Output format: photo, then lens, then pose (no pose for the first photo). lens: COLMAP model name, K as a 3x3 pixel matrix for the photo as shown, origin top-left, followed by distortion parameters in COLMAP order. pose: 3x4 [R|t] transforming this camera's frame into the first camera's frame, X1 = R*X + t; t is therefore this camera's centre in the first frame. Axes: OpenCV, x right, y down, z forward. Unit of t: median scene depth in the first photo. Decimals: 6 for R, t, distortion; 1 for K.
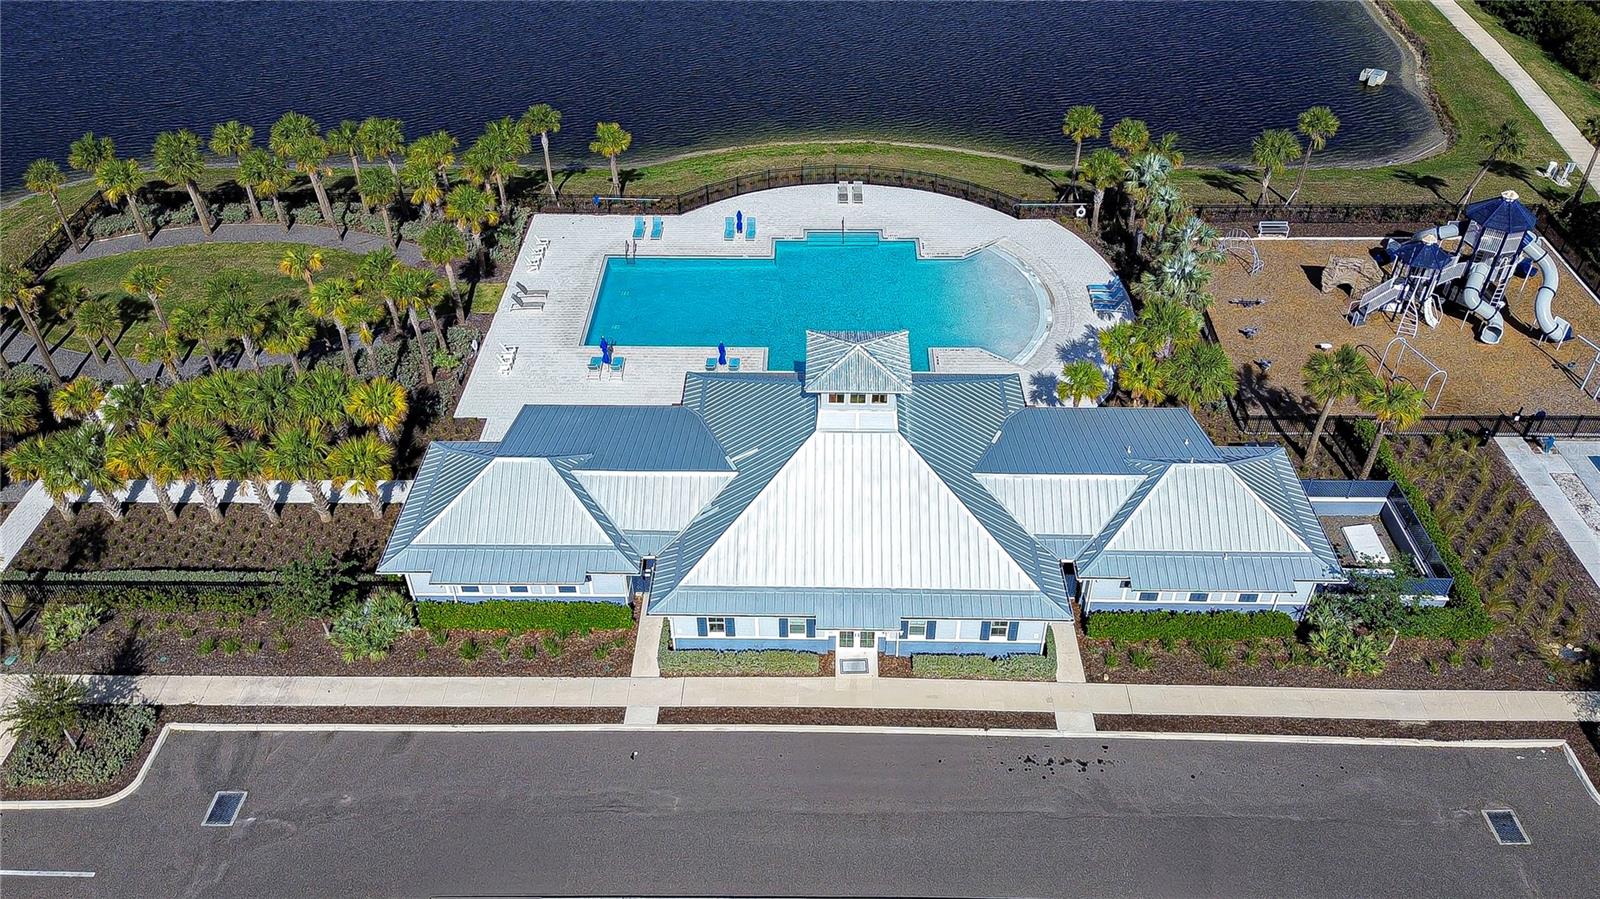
lens RADIAL K [[1168.8, 0, 803.6], [0, 1168.8, 446.1], [0, 0, 1]] dist [0.065759, -0.027958]
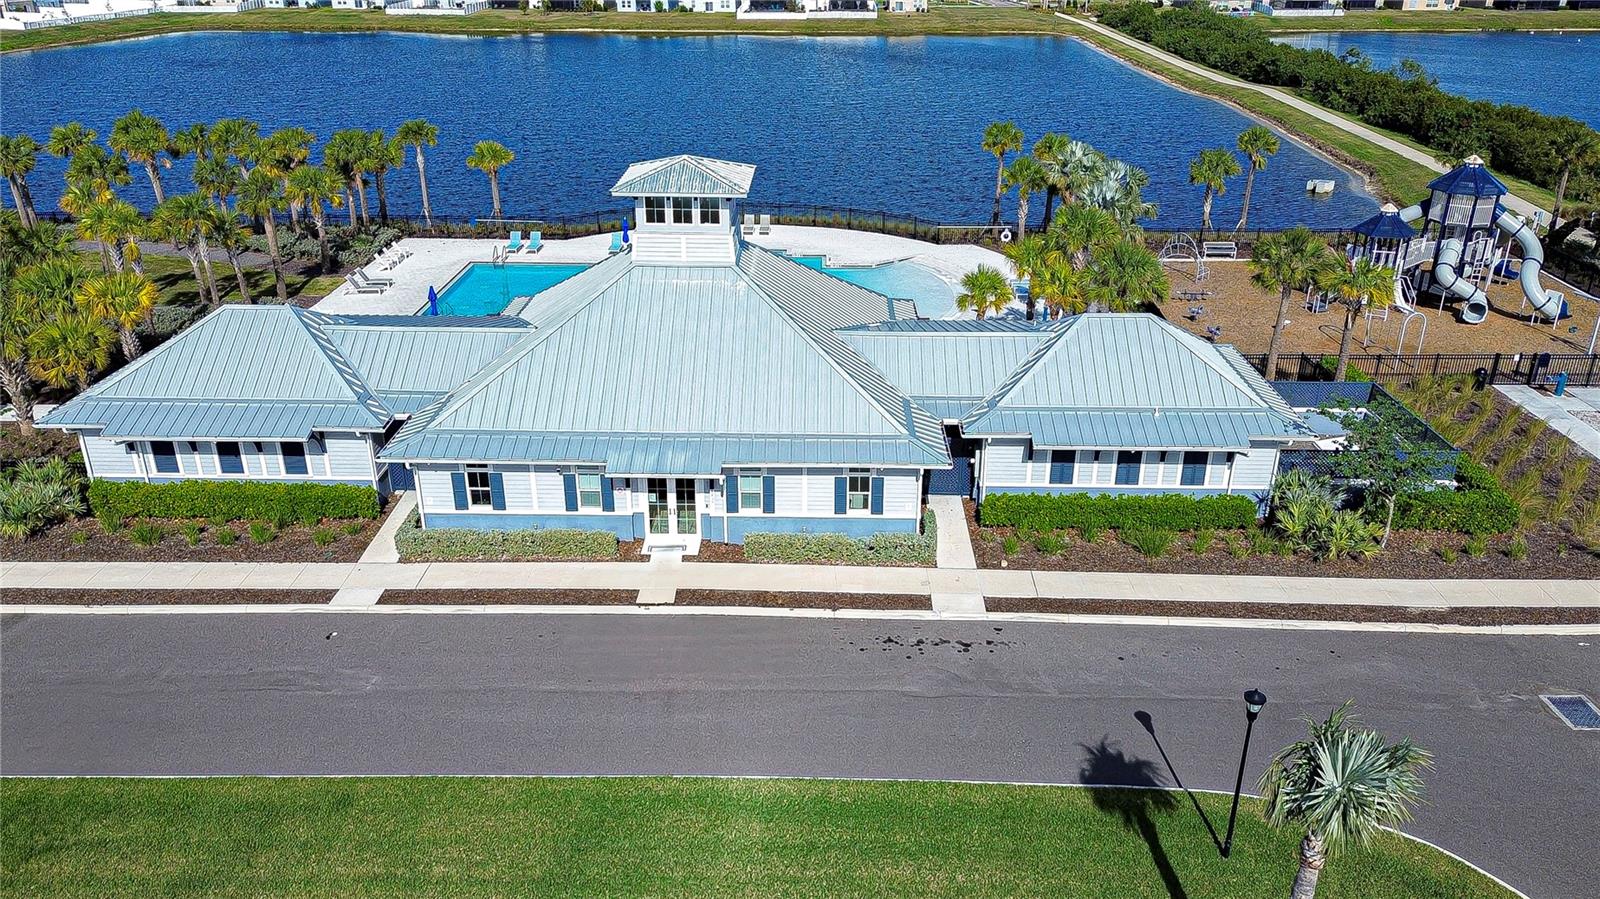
lens RADIAL K [[1168.8, 0, 801.0], [0, 1168.8, 455.4], [0, 0, 1]] dist [0.065759, -0.027958]
pose [[0.999963, 0.008363, -0.001767, 0.127227], [-0.008536, 0.966114, -0.257973, 0.314009], [-0.000450, 0.257979, 0.966150, 0.267354]]
